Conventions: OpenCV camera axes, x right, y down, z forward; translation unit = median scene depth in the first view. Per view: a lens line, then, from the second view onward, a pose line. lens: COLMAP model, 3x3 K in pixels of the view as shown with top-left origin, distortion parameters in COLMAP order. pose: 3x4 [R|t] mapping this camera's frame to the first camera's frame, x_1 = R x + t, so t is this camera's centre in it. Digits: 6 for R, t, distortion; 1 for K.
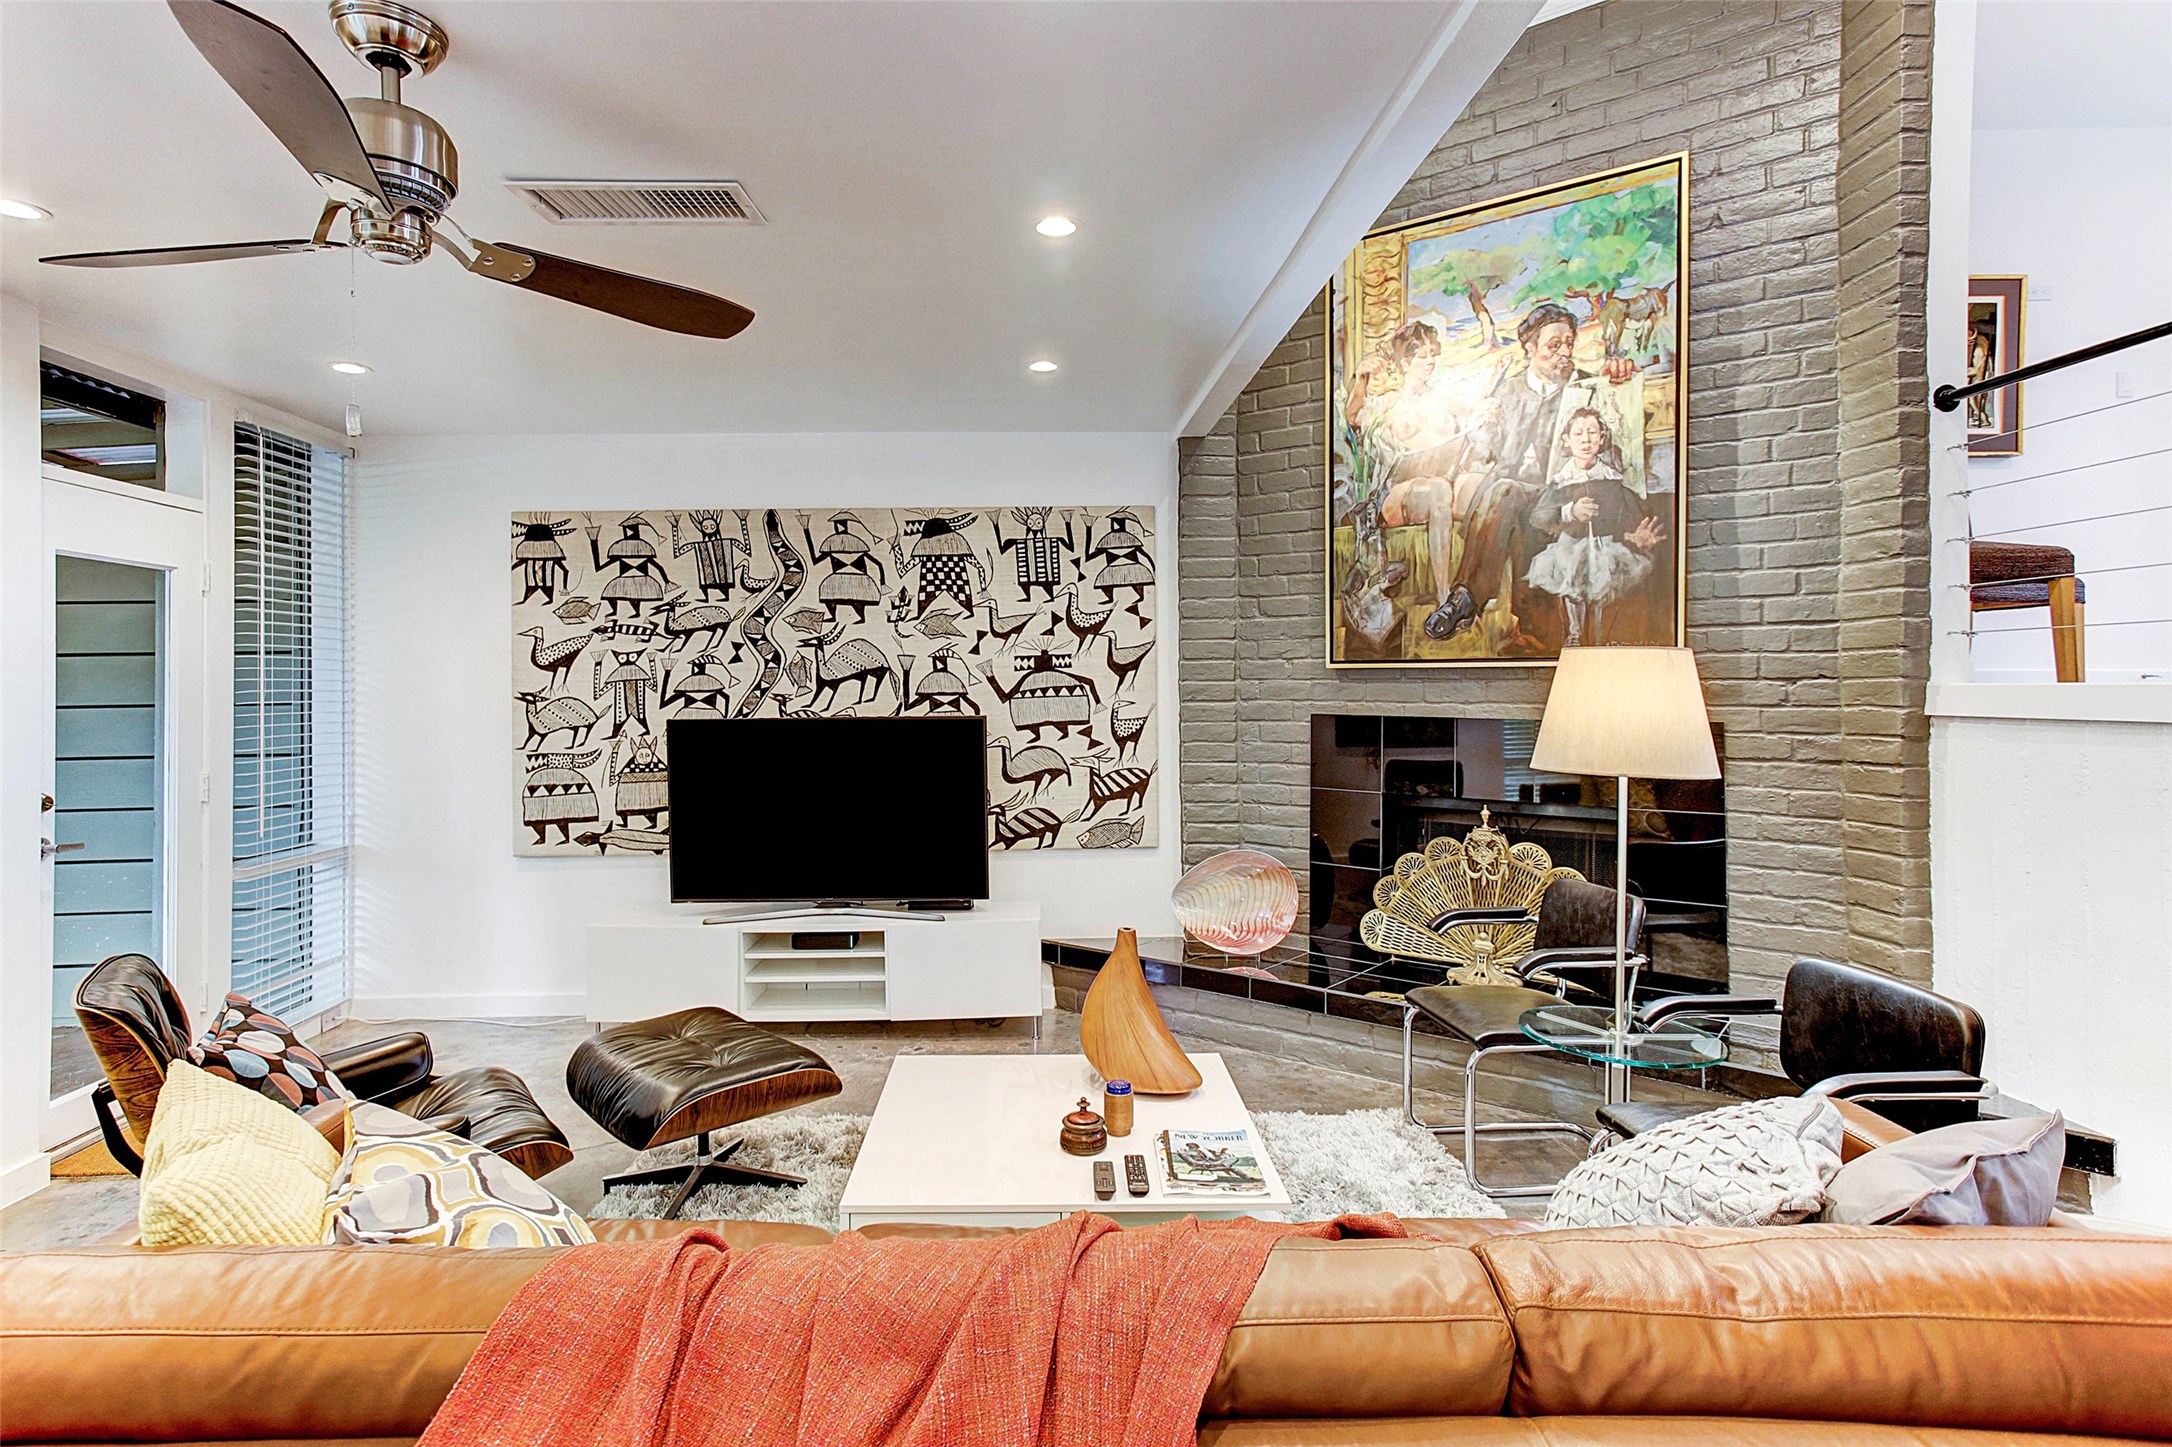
lens RADIAL K [[1125.7, 0, 1066.9], [0, 1125.7, 678.0], [0, 0, 1]] dist [-0.030380, 0.041342]
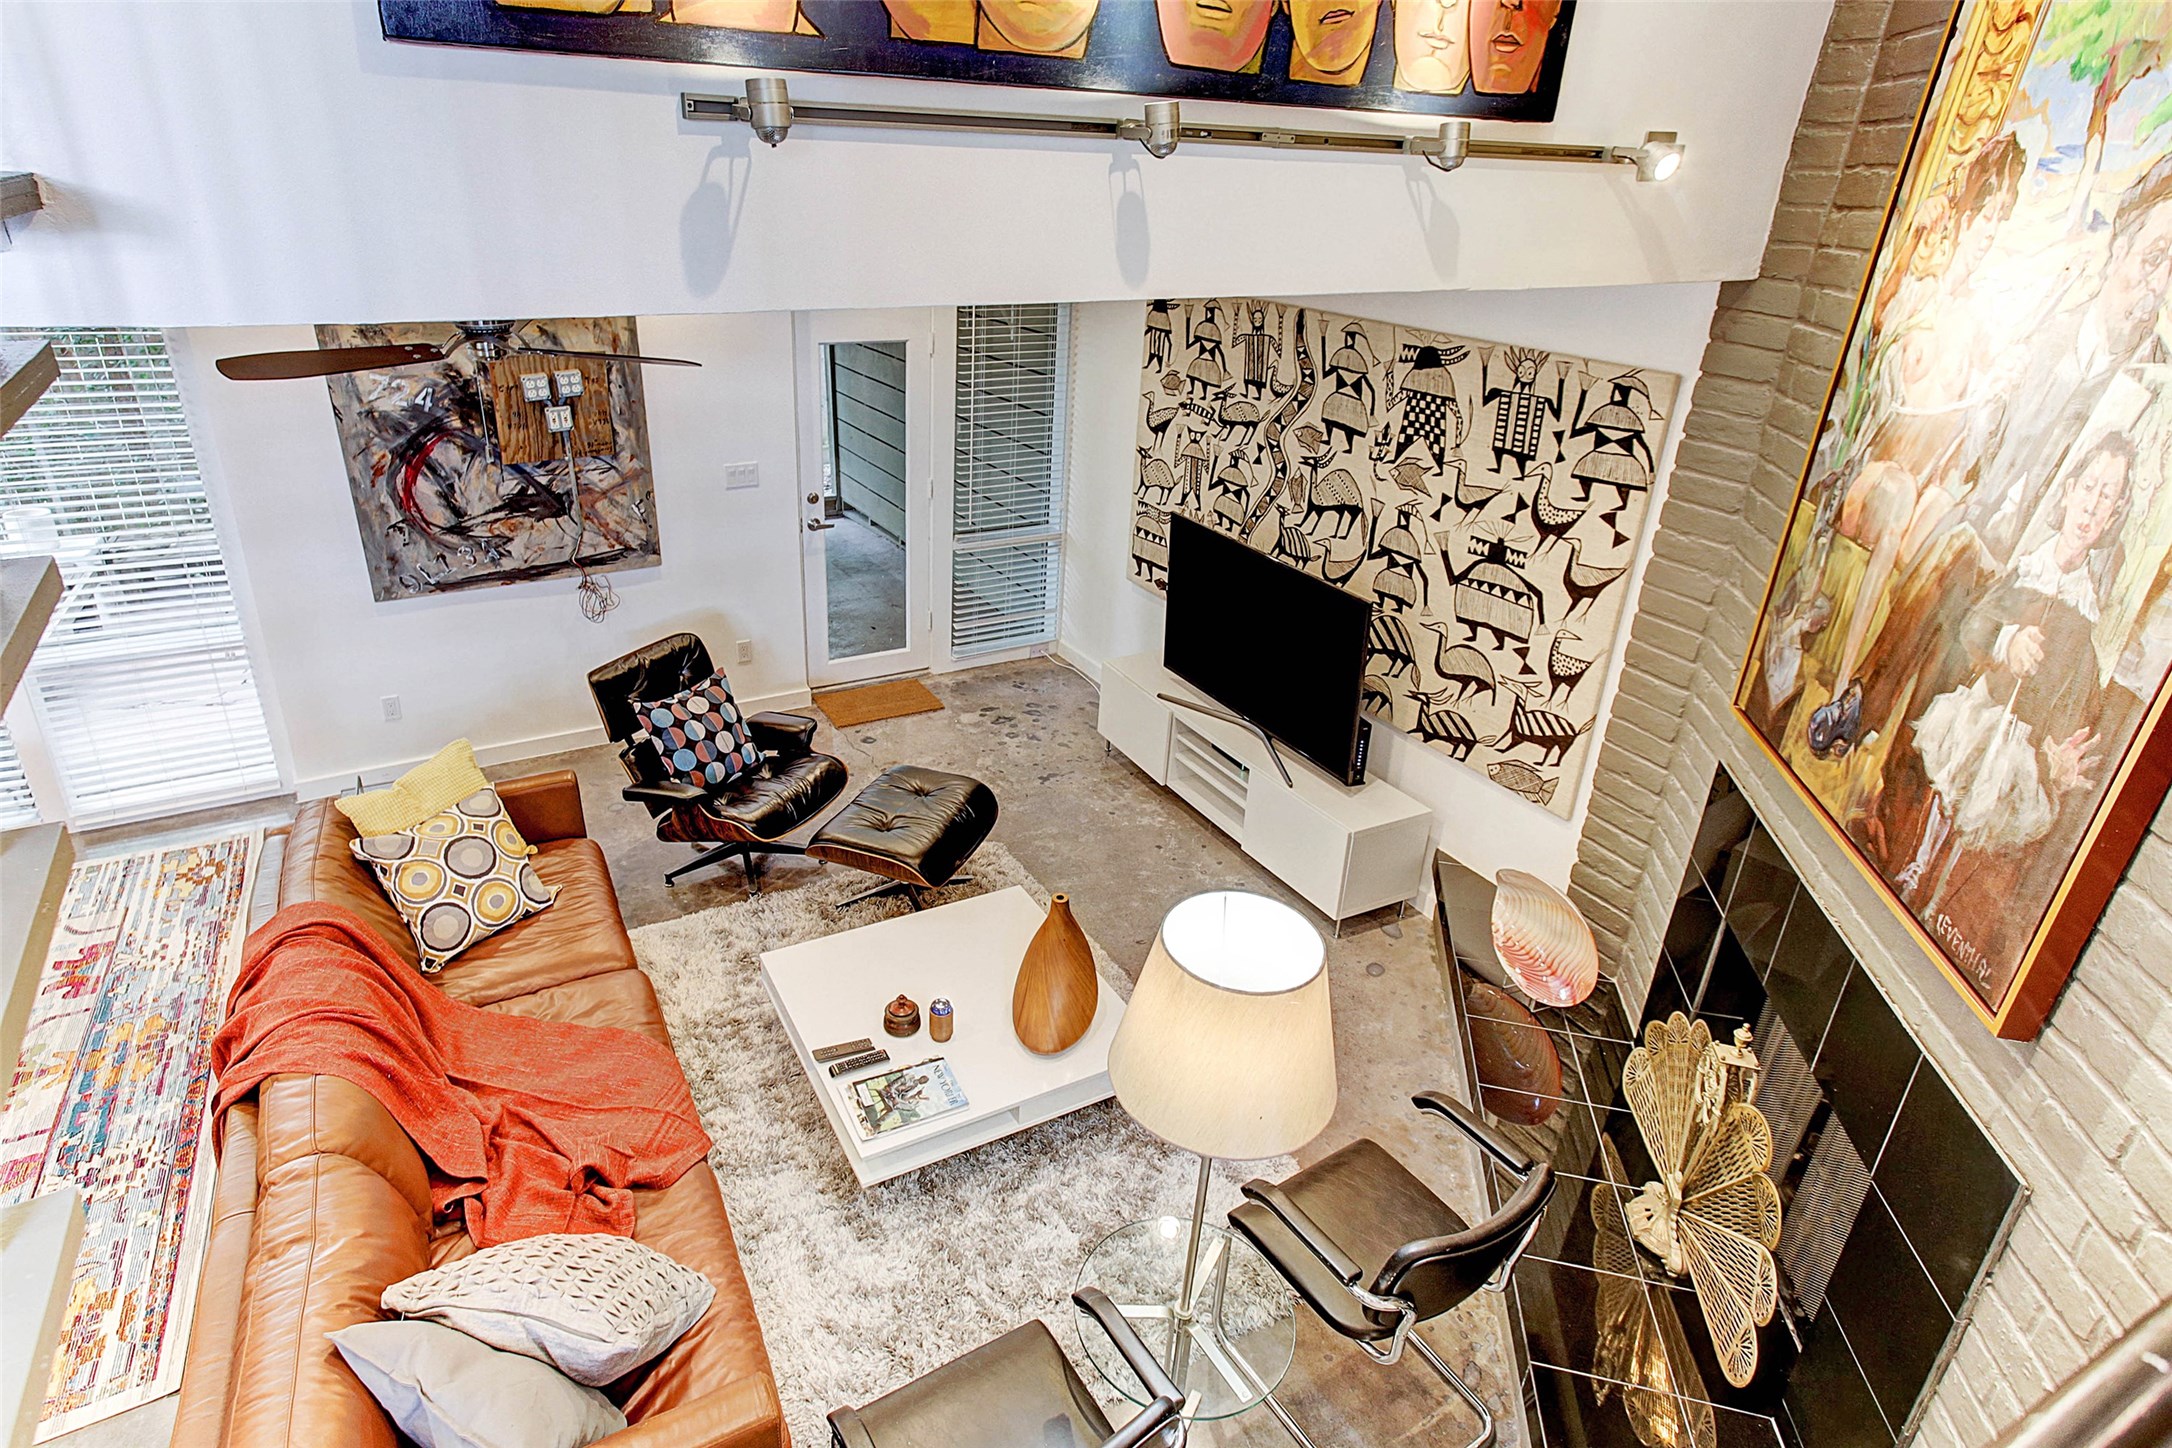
lens RADIAL K [[1215.7, 0, 1042.4], [0, 1215.7, 692.5], [0, 0, 1]] dist [-0.012018, 0.011373]
pose [[0.444902, 0.388421, -0.806964, 0.585953], [-0.035435, 0.907982, 0.417508, -0.279985], [0.894878, -0.157155, 0.417727, 0.349742]]
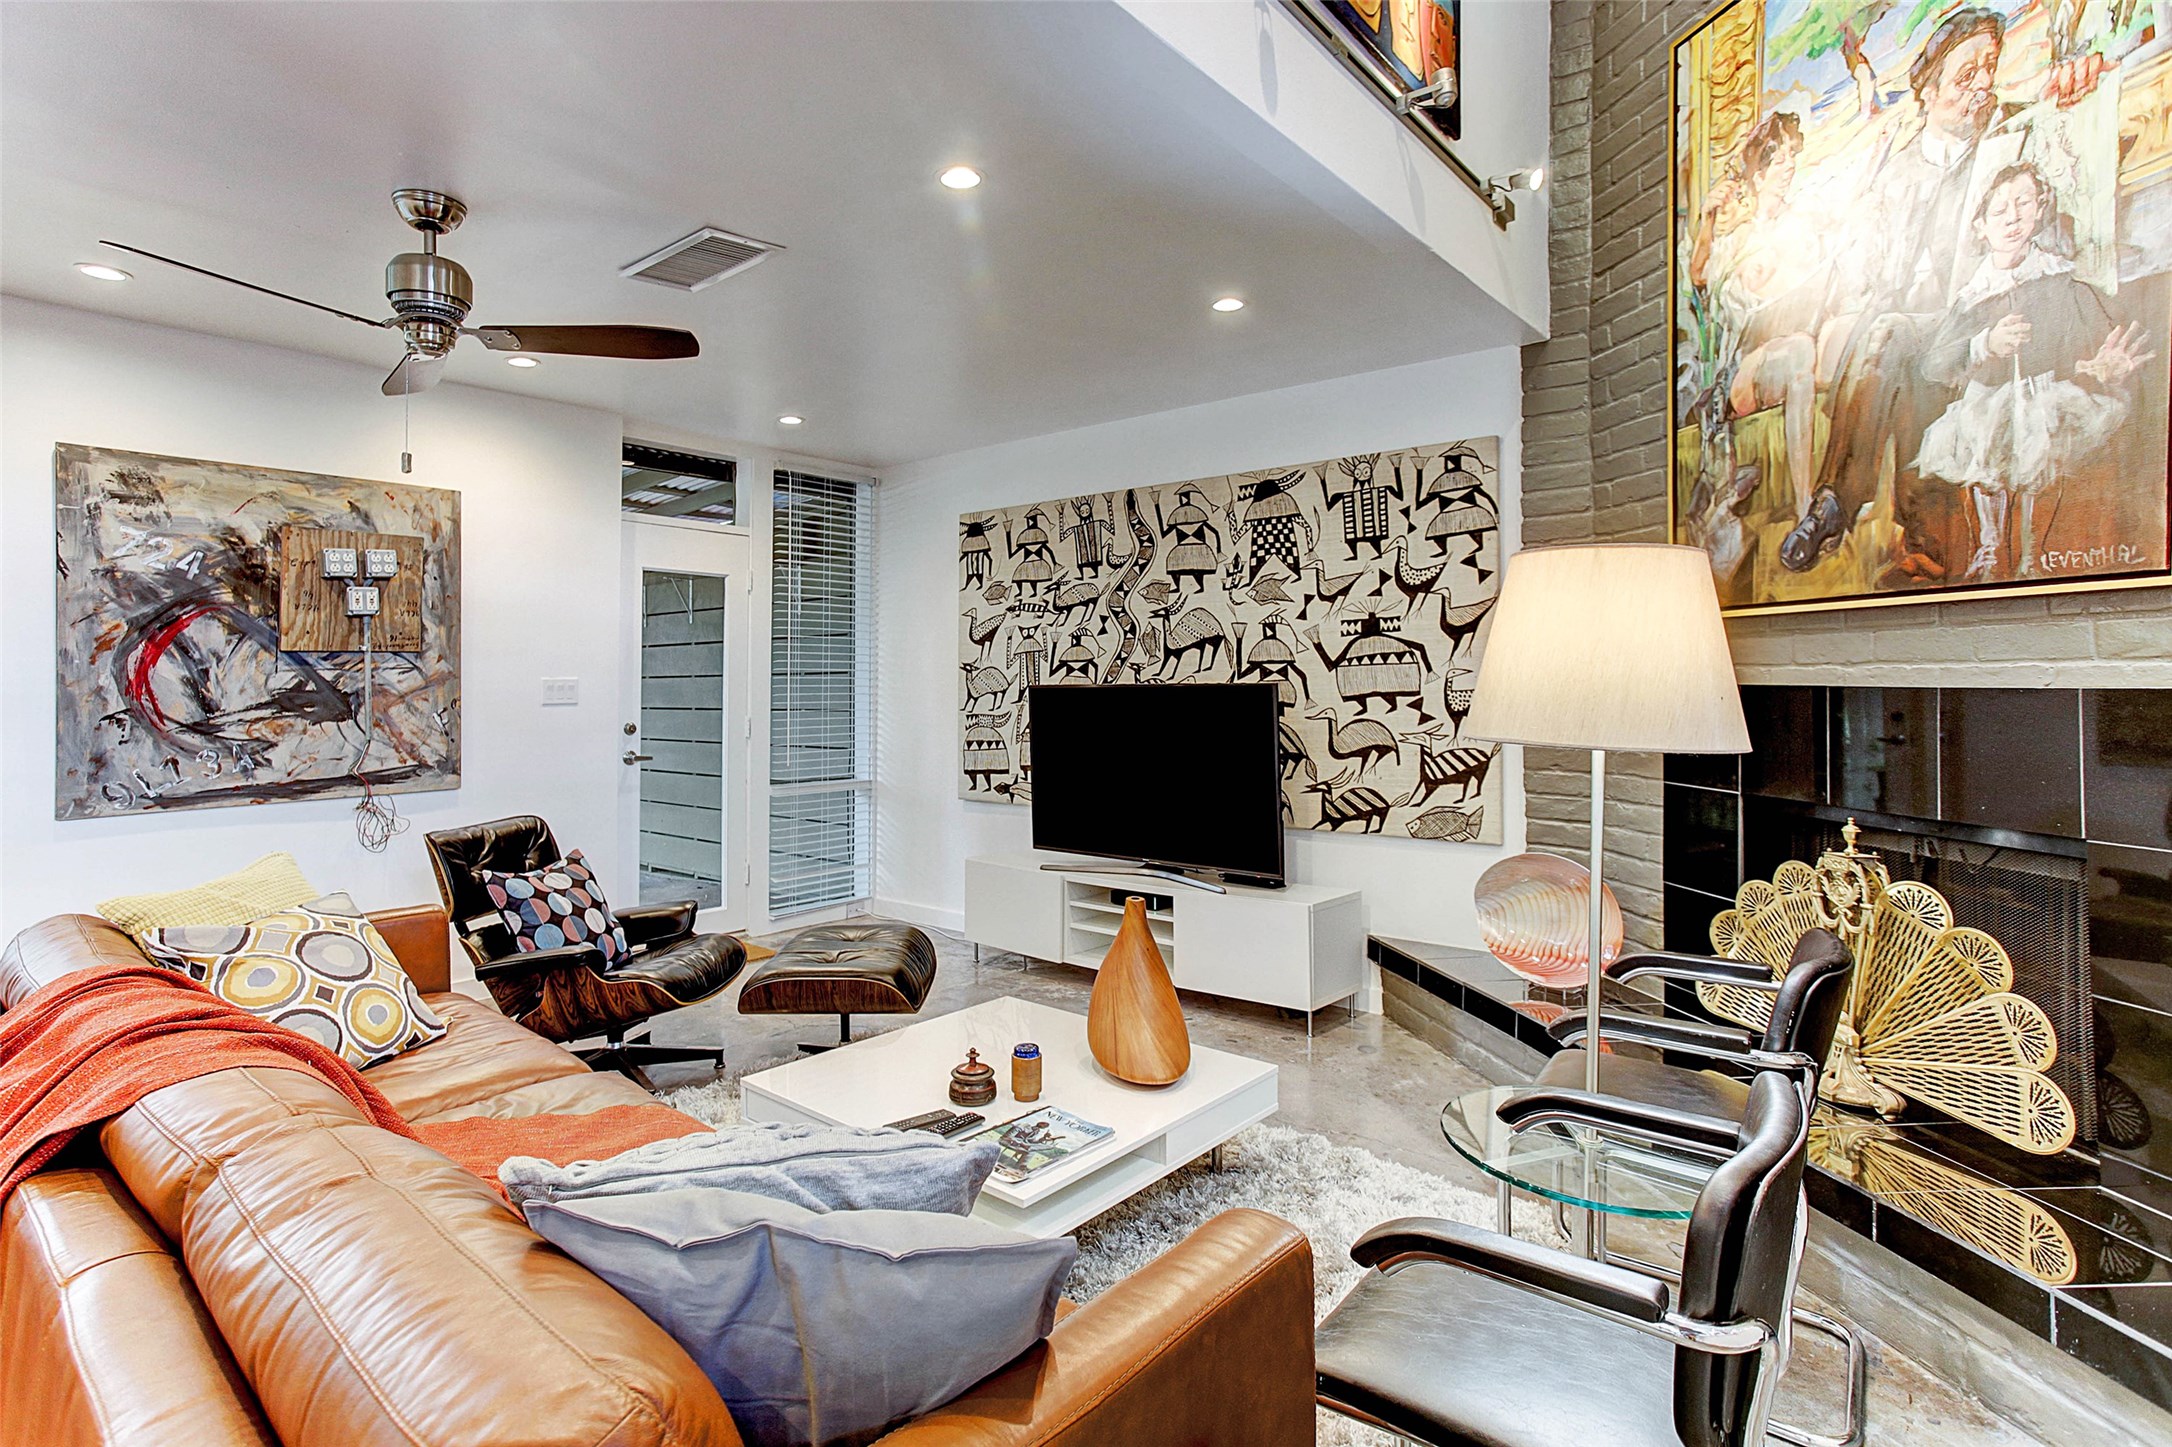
lens RADIAL K [[1125.7, 0, 1062.7], [0, 1125.7, 664.0], [0, 0, 1]] dist [-0.030380, 0.041342]
pose [[0.736417, -0.006992, -0.676492, 0.418057], [0.000274, 0.999950, -0.010037, 0.026172], [0.676528, 0.007206, 0.736381, 0.179690]]
